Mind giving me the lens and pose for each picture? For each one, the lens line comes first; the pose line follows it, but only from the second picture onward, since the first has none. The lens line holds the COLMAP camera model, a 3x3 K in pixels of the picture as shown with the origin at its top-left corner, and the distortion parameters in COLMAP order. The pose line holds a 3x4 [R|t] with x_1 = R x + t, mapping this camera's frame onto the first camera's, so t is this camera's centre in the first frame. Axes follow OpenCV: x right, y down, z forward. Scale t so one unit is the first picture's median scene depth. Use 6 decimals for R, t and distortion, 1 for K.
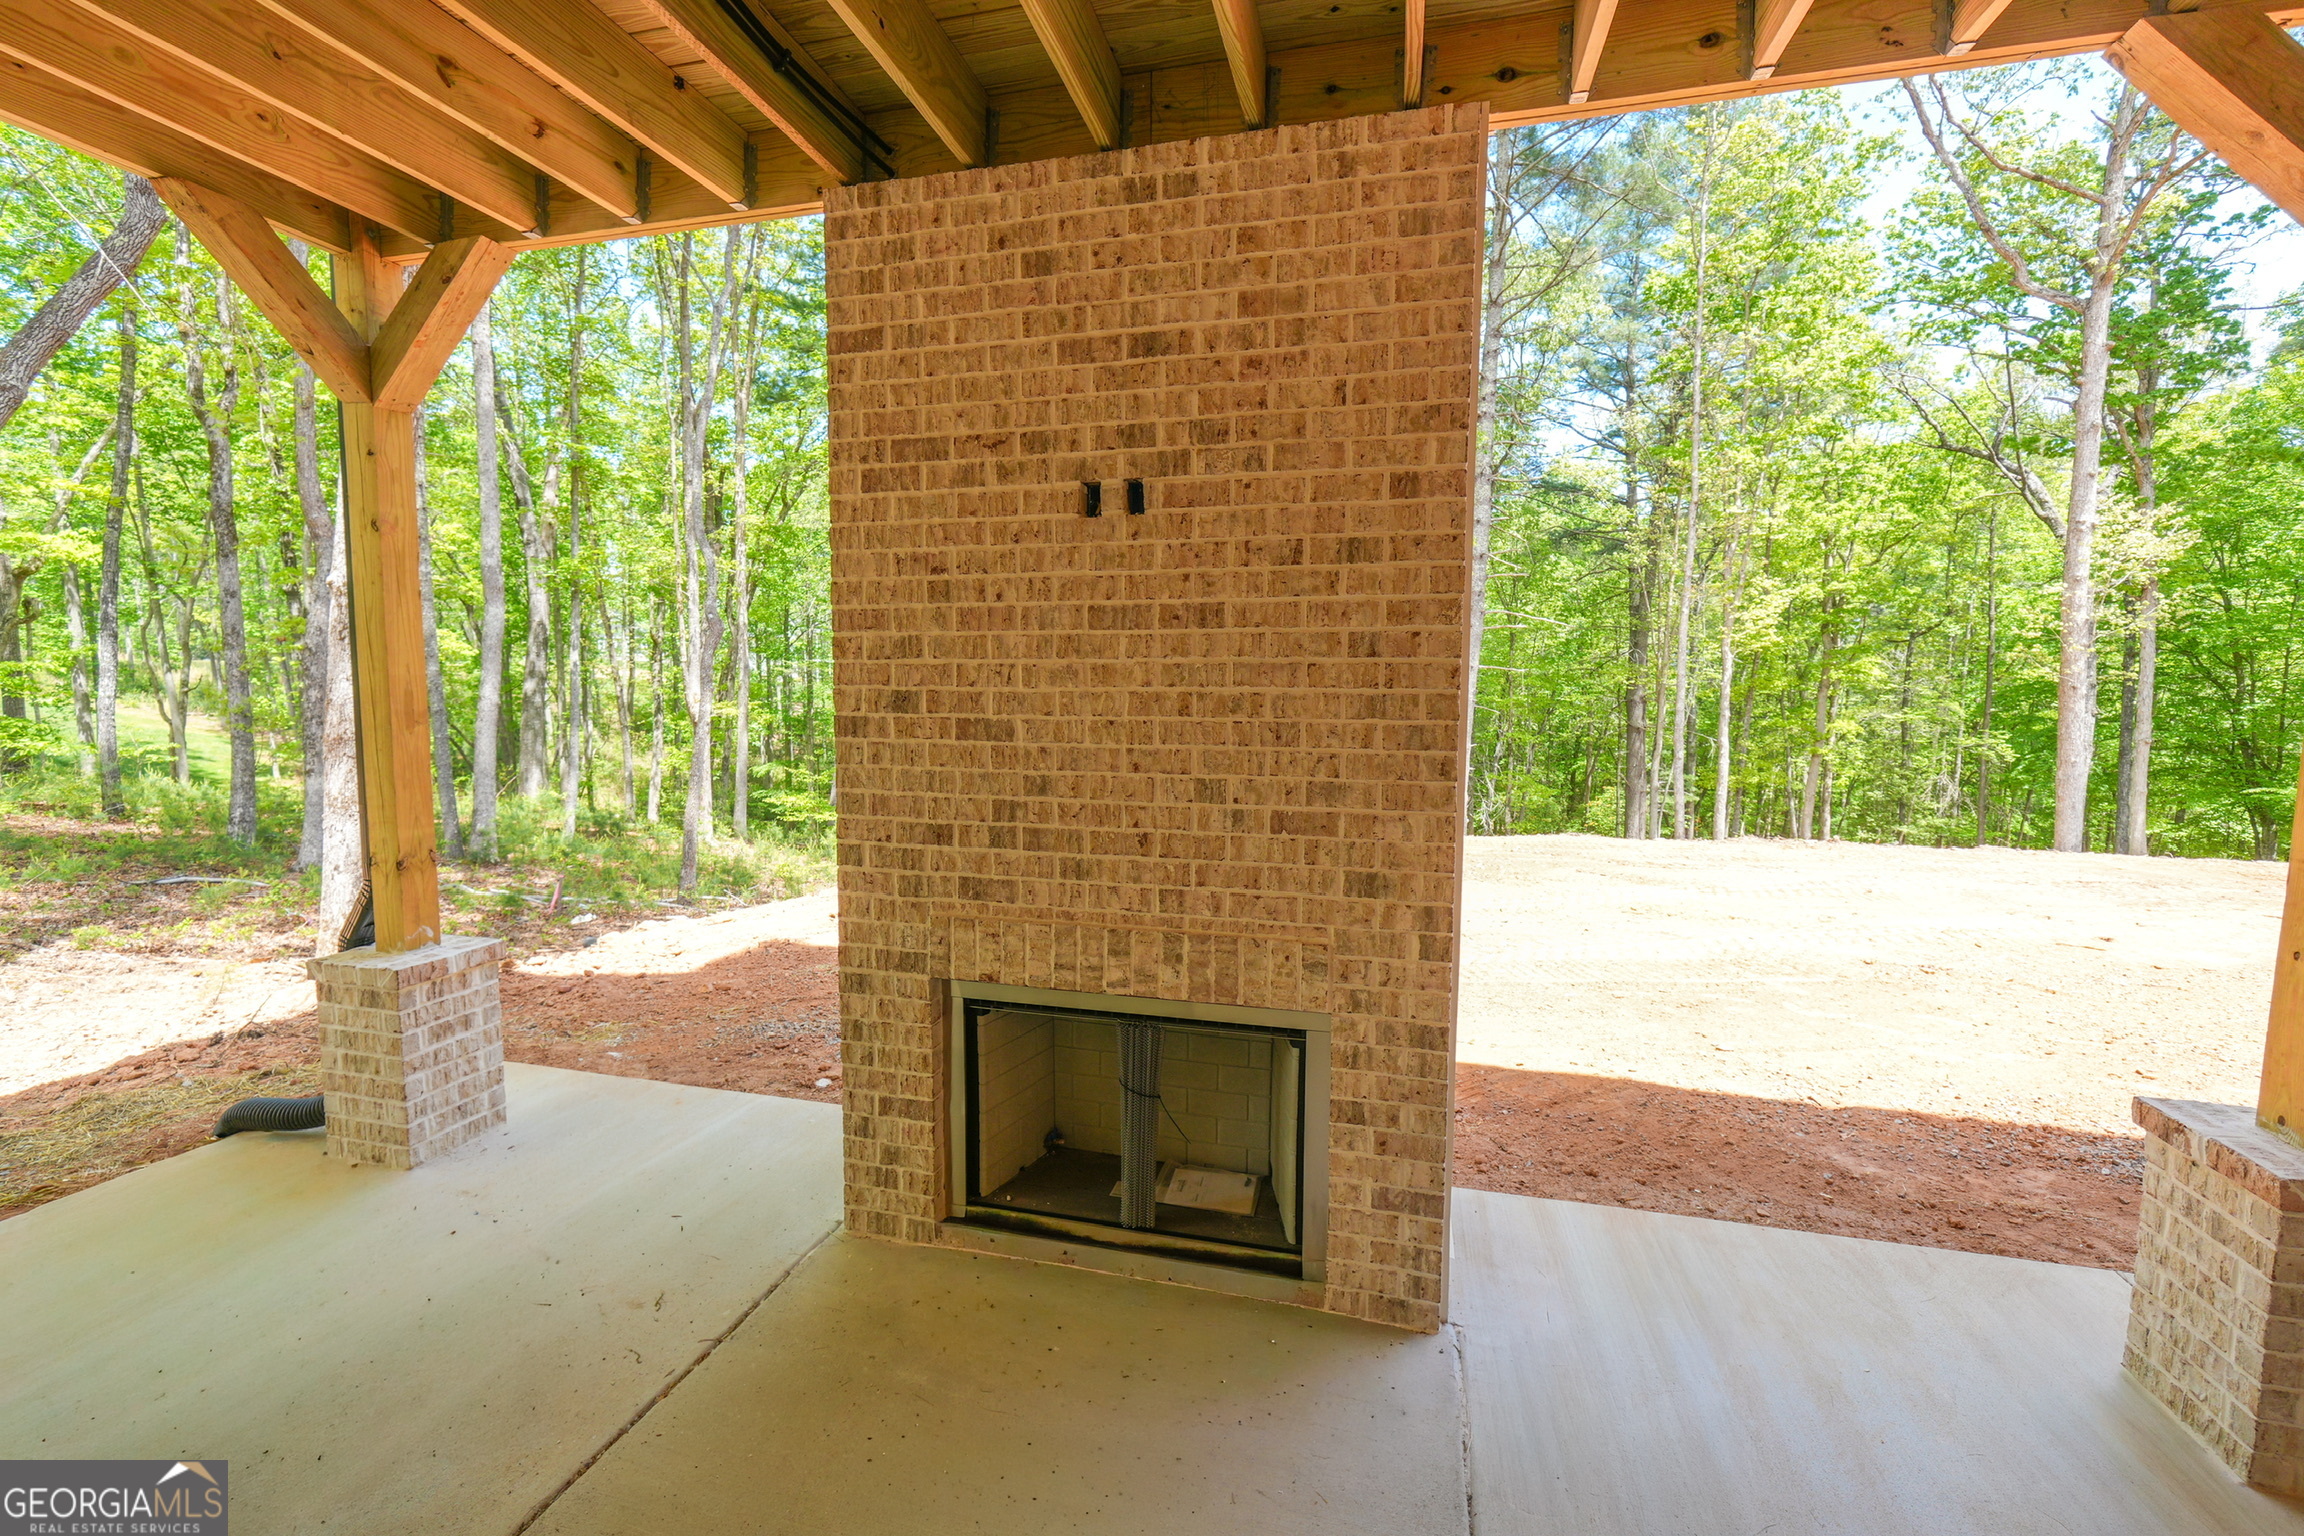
lens RADIAL K [[953.3, 0, 1143.9], [0, 953.3, 765.0], [0, 0, 1]] dist [-0.002123, -0.000302]
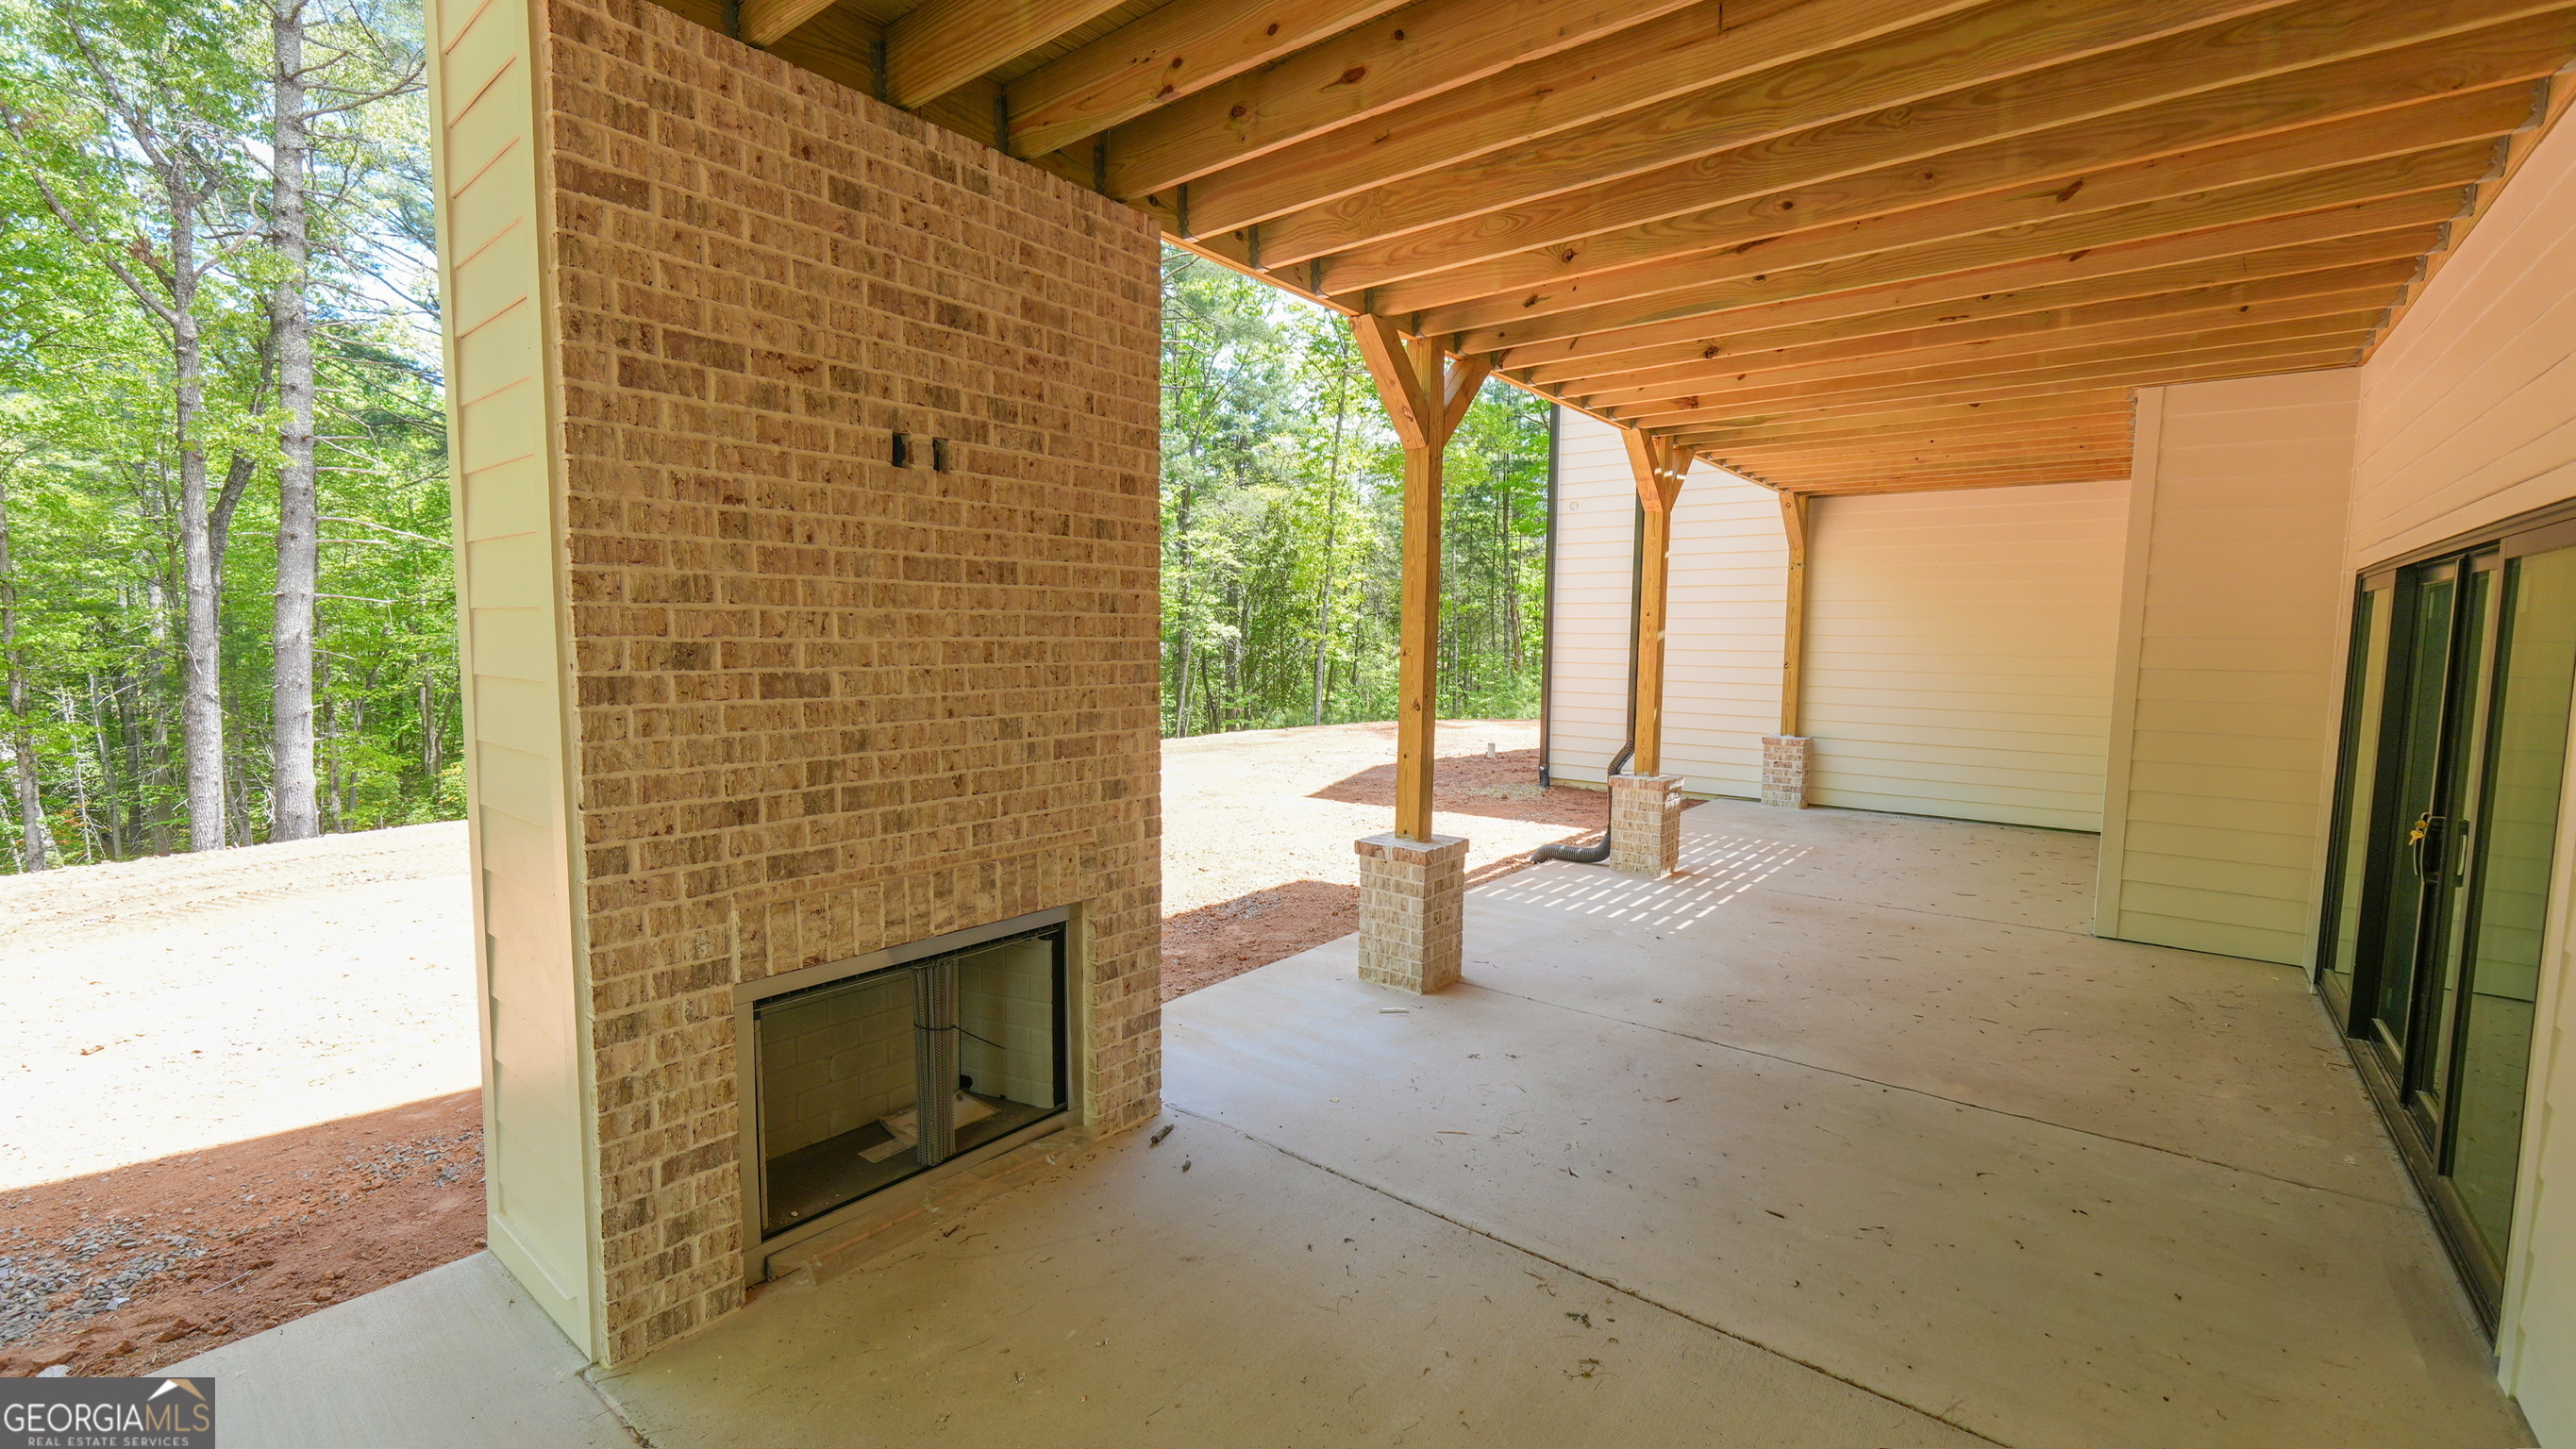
lens RADIAL K [[1078.0, 0, 1288.0], [0, 1078.0, 724.5], [0, 0, 1]] dist [-0.003930, -0.000132]
pose [[0.408532, -0.080608, 0.909178, -0.933580], [0.069275, 0.995958, 0.057174, -0.027191], [-0.910111, 0.039626, 0.412465, 0.171373]]
